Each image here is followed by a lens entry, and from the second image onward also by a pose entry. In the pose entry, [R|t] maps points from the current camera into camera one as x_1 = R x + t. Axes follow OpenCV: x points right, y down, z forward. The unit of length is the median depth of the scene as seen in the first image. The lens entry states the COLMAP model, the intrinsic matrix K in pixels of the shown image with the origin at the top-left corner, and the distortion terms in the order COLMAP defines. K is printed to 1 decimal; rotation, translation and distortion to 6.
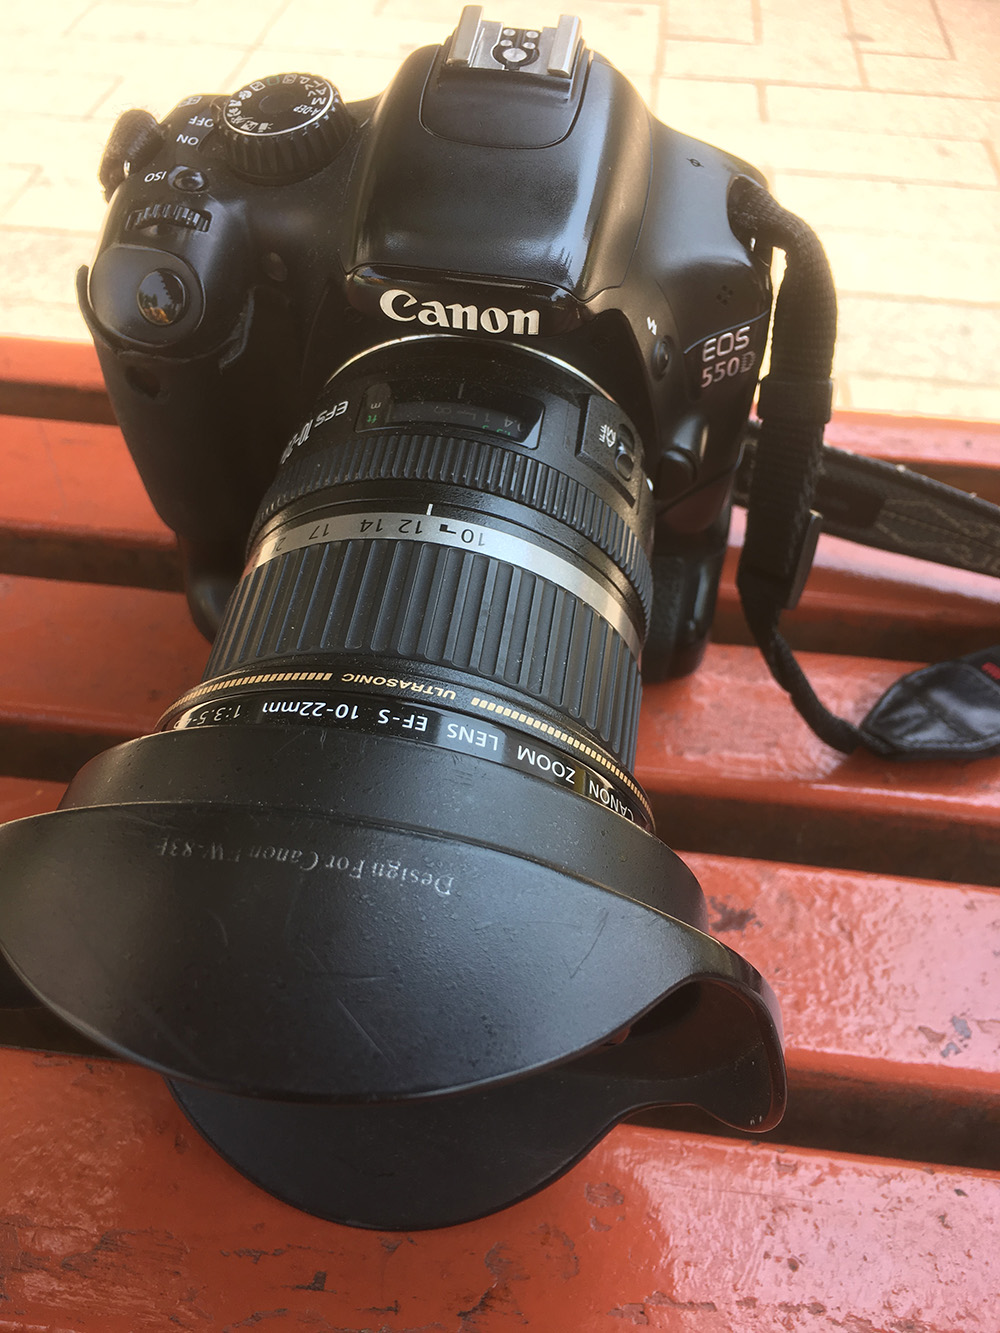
lens RADIAL K [[1144.4, 0, 497.9], [0, 1144.4, 672.8], [0, 0, 1]] dist [0.065829, -0.096399]
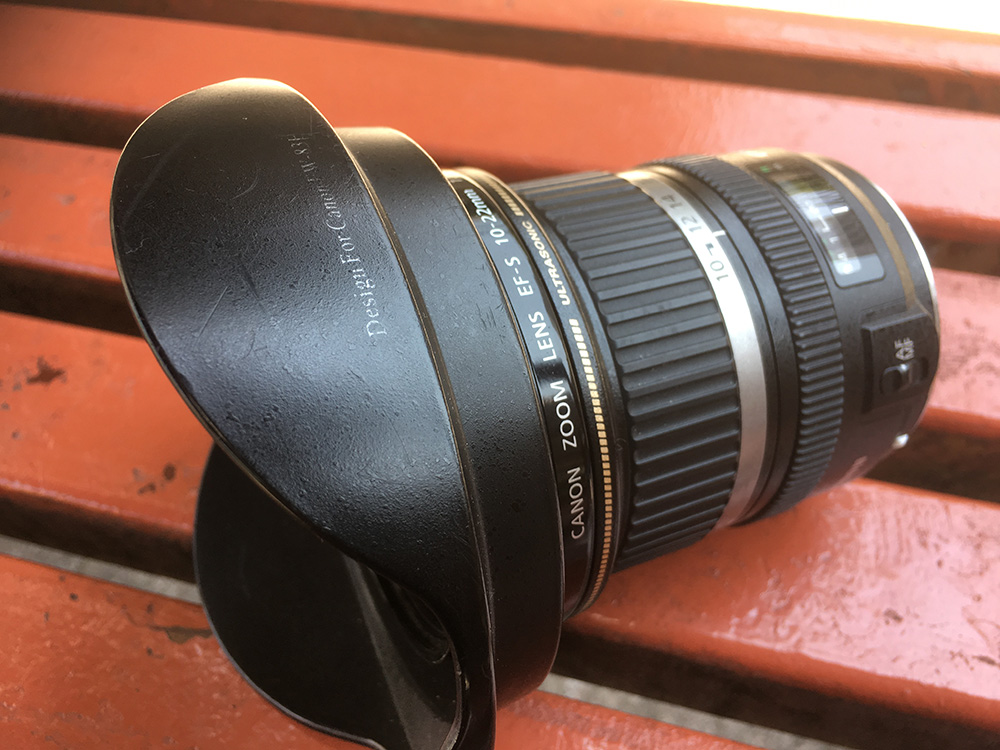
lens RADIAL K [[858.5, 0, 503.1], [0, 858.5, 384.5], [0, 0, 1]] dist [0.065829, -0.096399]
pose [[0.518929, 0.761819, -0.387743, 0.300343], [-0.809549, 0.583635, 0.063252, 0.061664], [0.274487, 0.281073, 0.919595, 0.281729]]
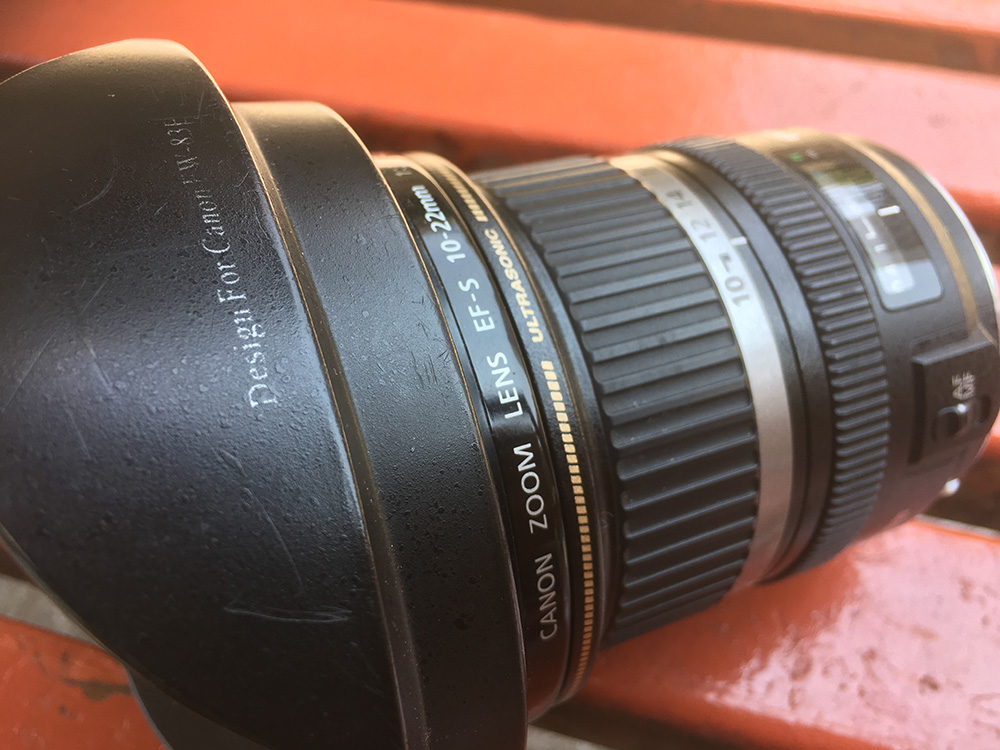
lens RADIAL K [[858.5, 0, 500.5], [0, 858.5, 379.9], [0, 0, 1]] dist [0.065829, -0.096399]
pose [[0.504168, 0.784524, -0.361021, 0.192866], [-0.816245, 0.569420, 0.097498, -0.002589], [0.282062, 0.245526, 0.927447, 0.442272]]
